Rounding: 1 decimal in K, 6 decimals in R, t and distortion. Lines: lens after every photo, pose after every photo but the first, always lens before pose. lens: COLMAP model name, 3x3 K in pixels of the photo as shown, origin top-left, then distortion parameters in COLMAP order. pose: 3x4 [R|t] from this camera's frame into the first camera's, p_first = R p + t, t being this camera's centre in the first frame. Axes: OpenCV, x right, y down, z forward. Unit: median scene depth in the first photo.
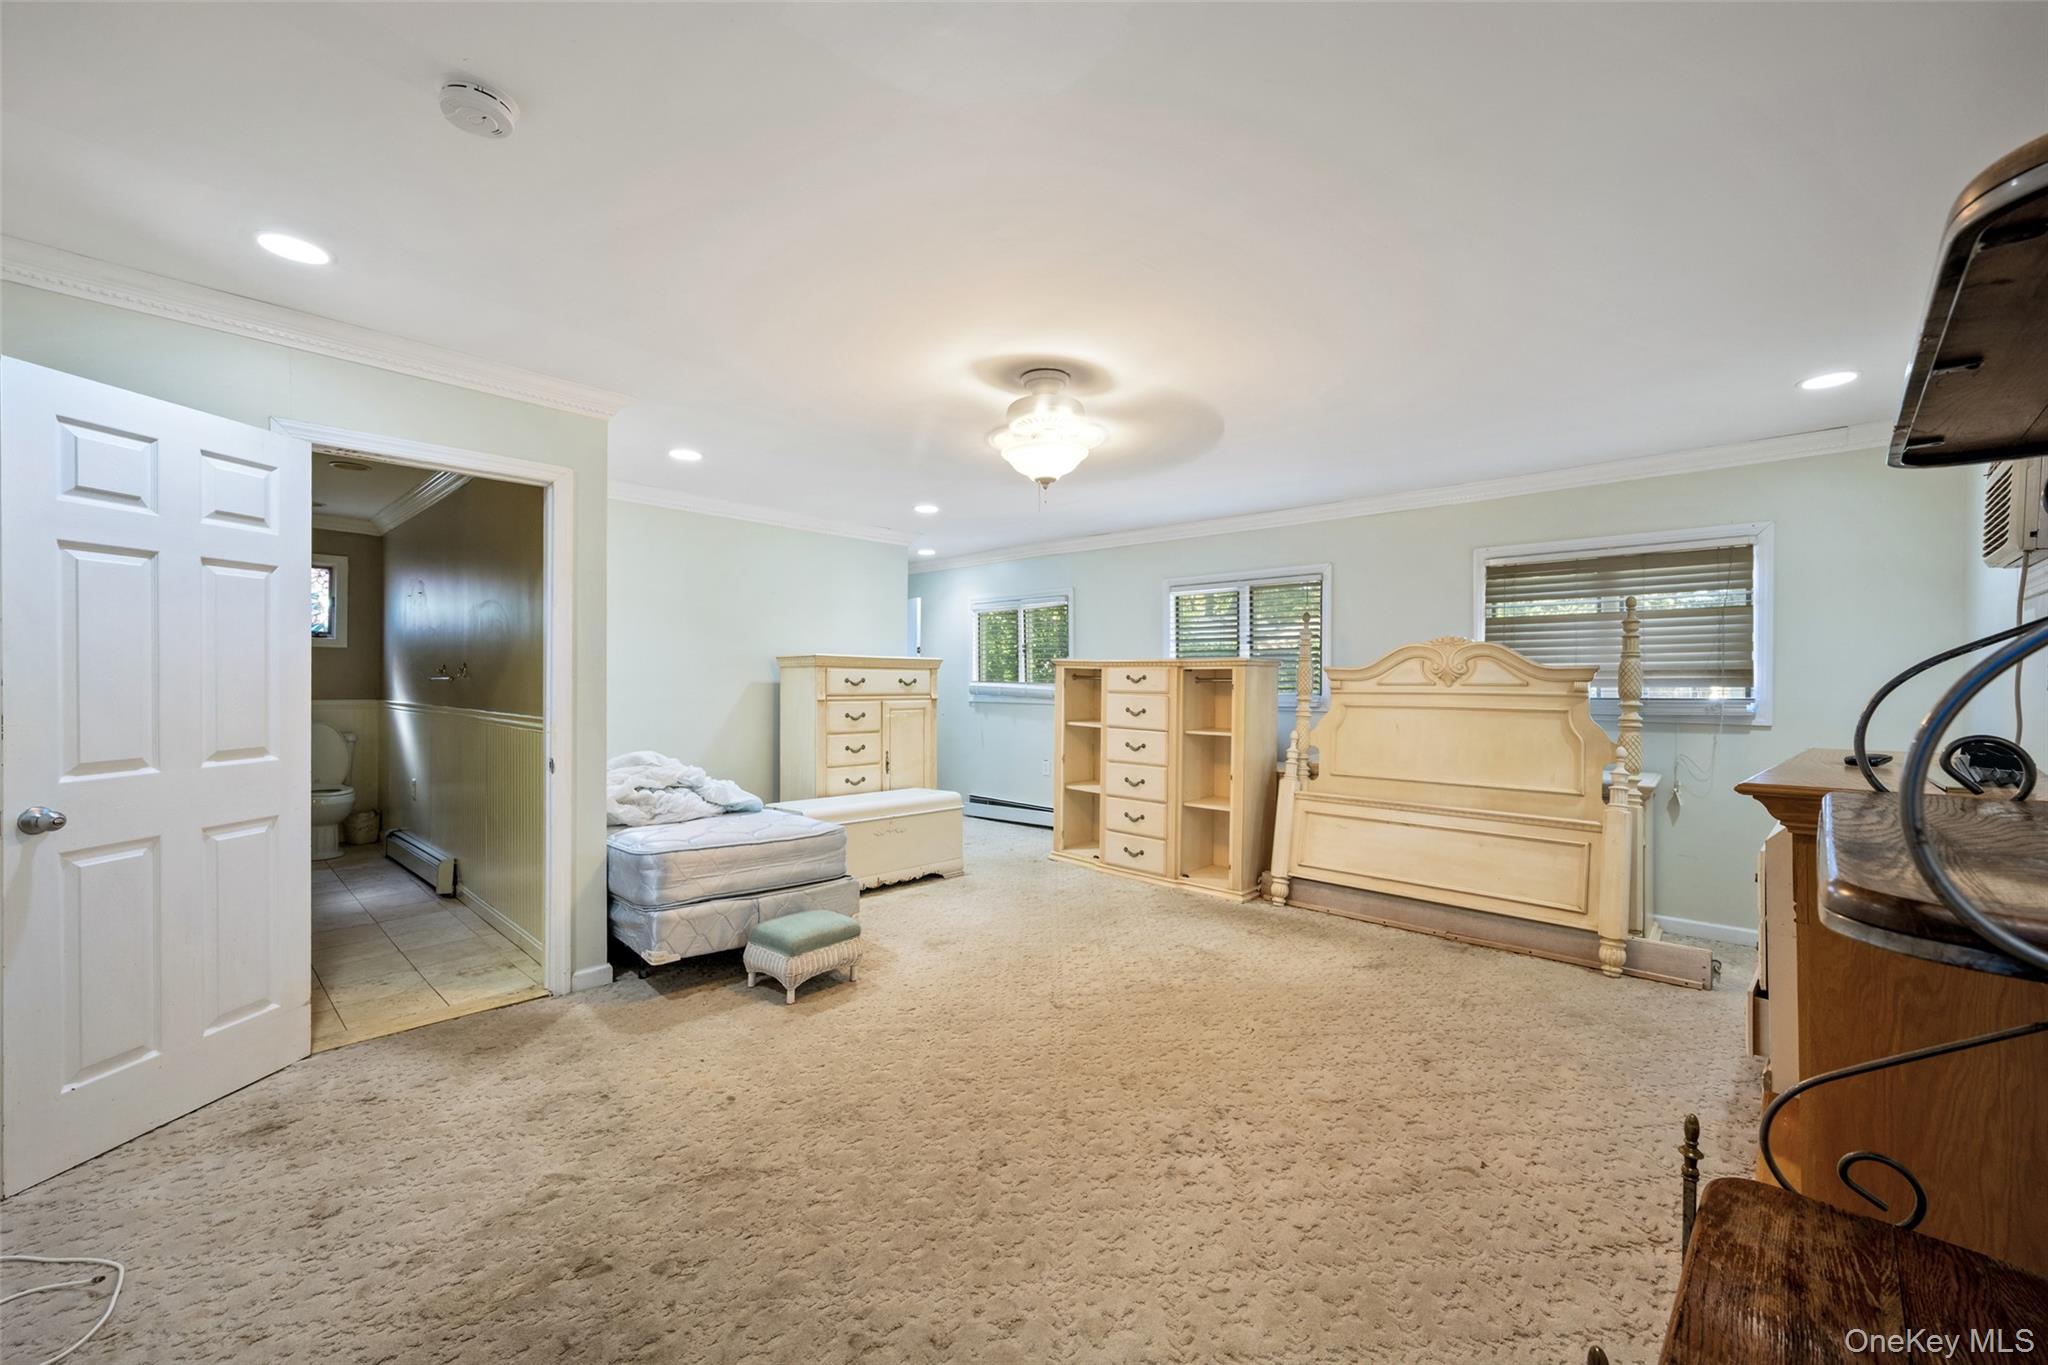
lens RADIAL K [[812.4, 0, 1029.9], [0, 812.4, 684.5], [0, 0, 1]] dist [-0.000531, -0.000074]
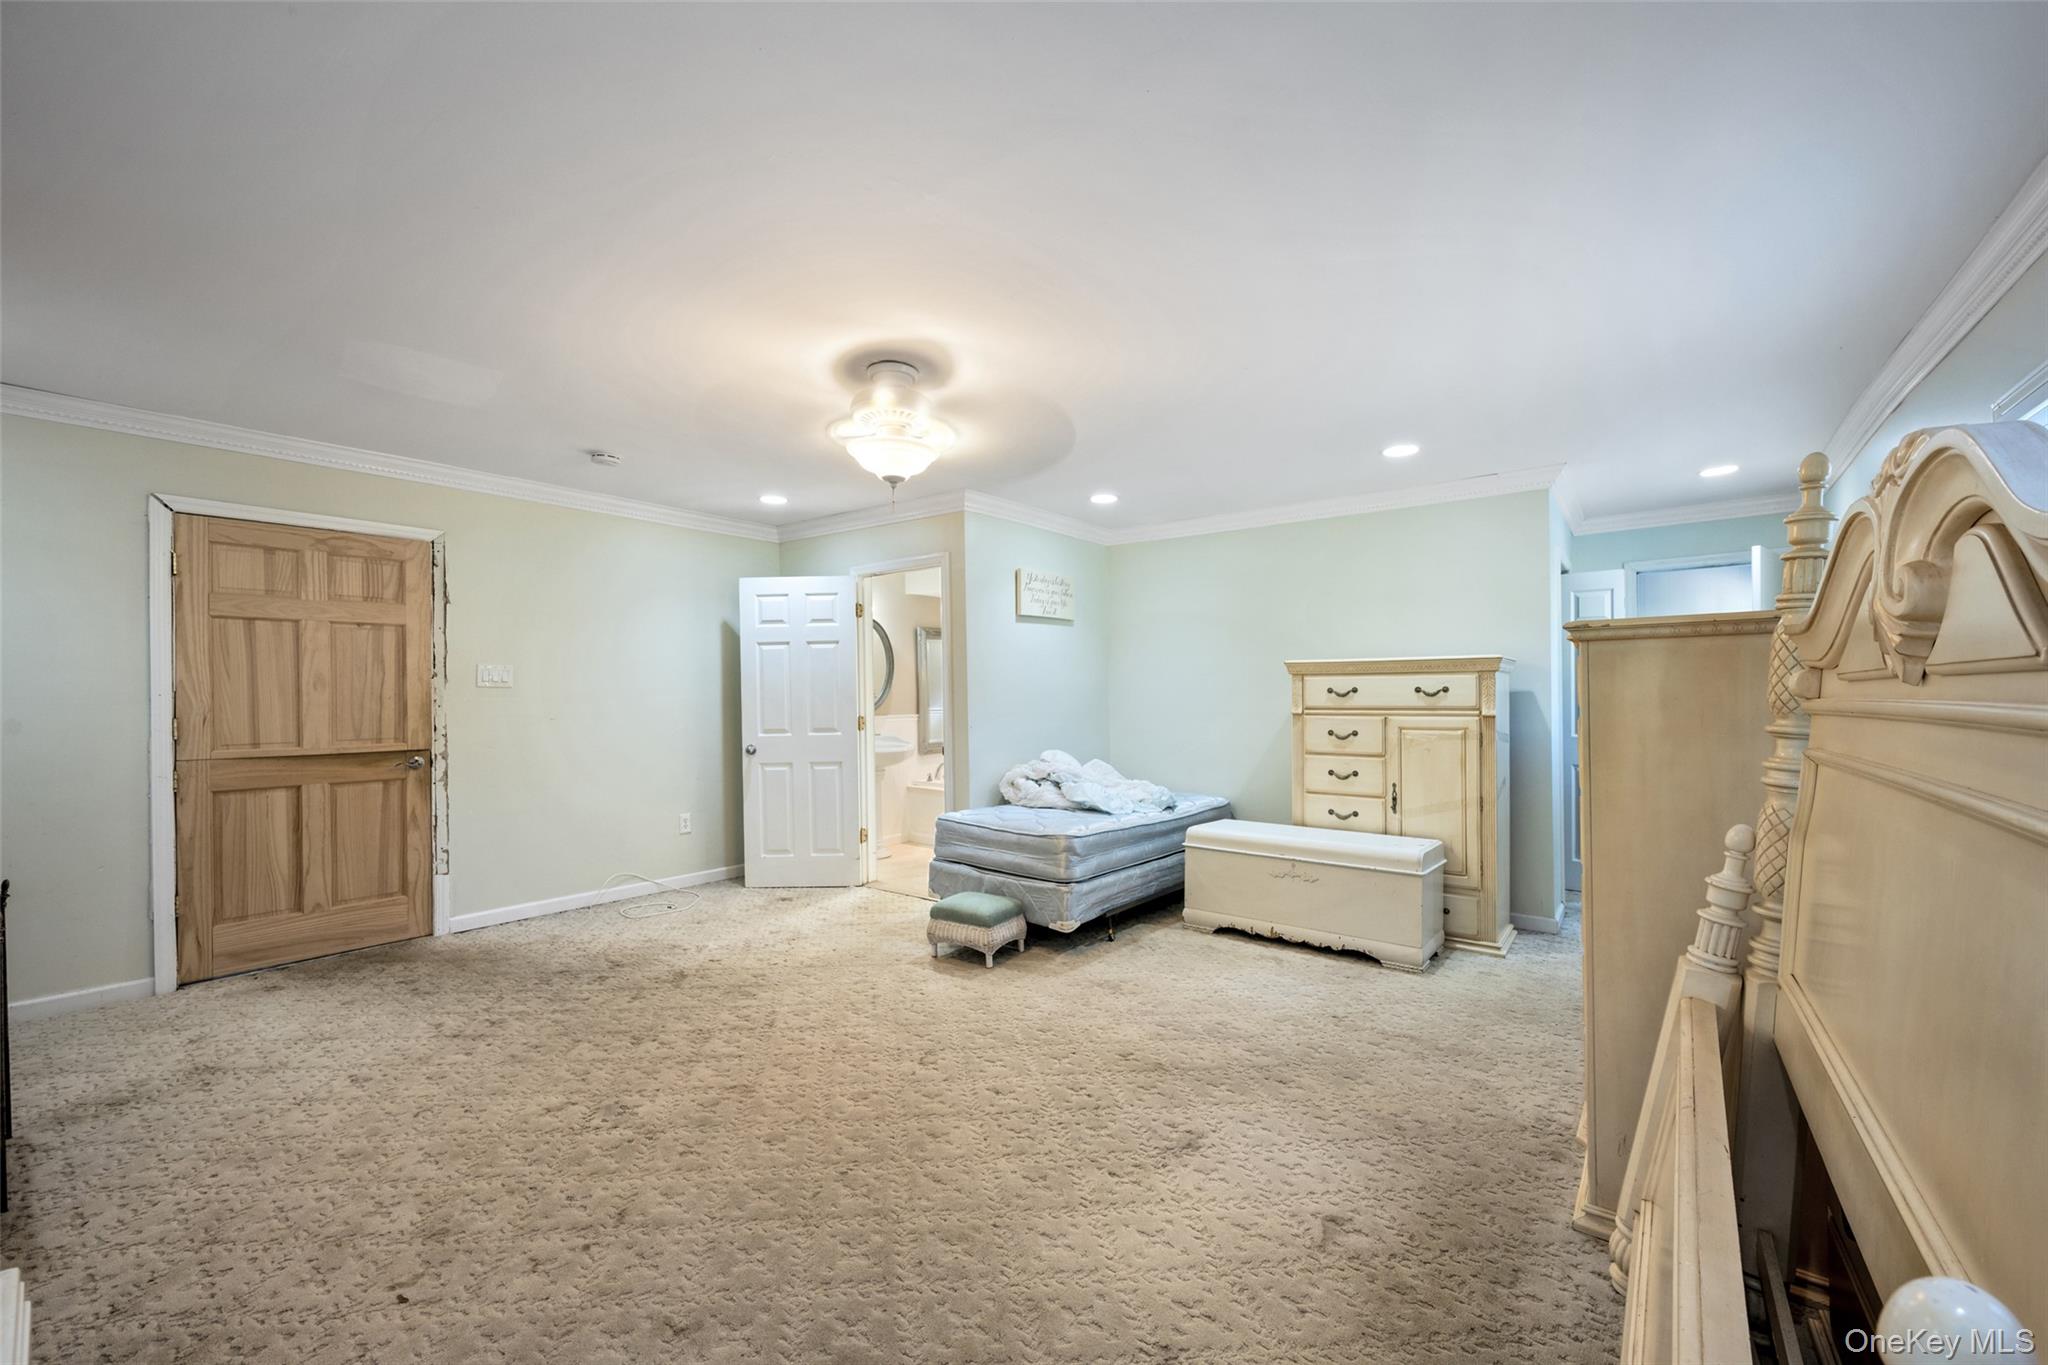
lens RADIAL K [[798.6, 0, 1022.1], [0, 798.6, 698.6], [0, 0, 1]] dist [0.001287, 0.000094]
pose [[0.108447, -0.004084, -0.994094, 0.559979], [0.002892, 0.999989, -0.003792, 0.005397], [0.994098, -0.002464, 0.108457, 0.609166]]
